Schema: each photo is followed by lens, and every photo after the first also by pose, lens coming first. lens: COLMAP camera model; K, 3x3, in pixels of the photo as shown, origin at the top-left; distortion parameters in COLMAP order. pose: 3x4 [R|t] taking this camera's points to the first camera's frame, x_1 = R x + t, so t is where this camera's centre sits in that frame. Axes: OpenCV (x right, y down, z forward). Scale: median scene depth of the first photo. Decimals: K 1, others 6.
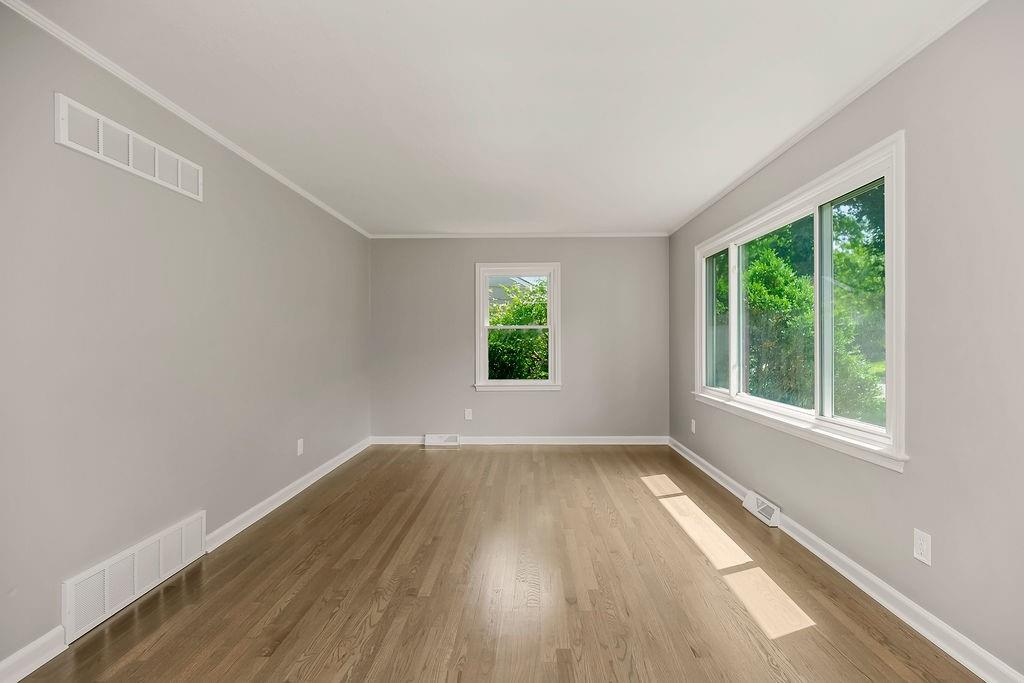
lens RADIAL K [[481.7, 0, 514.6], [0, 481.7, 337.3], [0, 0, 1]] dist [-0.005661, 0.007755]
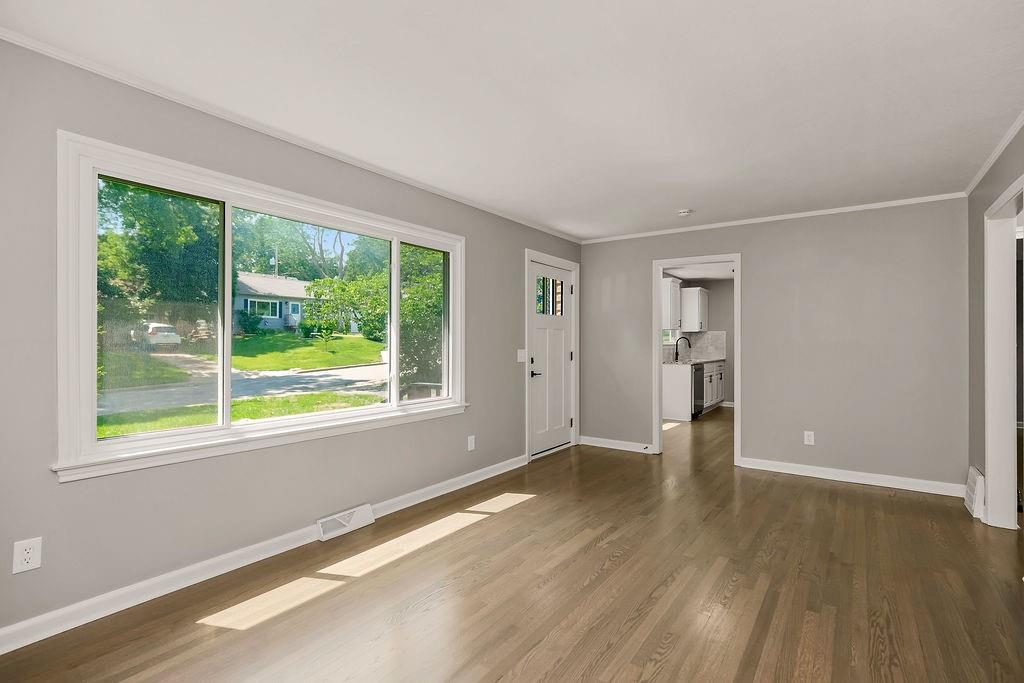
lens RADIAL K [[481.7, 0, 517.2], [0, 481.7, 346.5], [0, 0, 1]] dist [-0.005661, 0.007755]
pose [[-0.830525, -0.005455, 0.556954, -0.375817], [-0.004891, 0.999985, 0.002502, 0.003514], [-0.556960, -0.000646, -0.830539, 2.012839]]
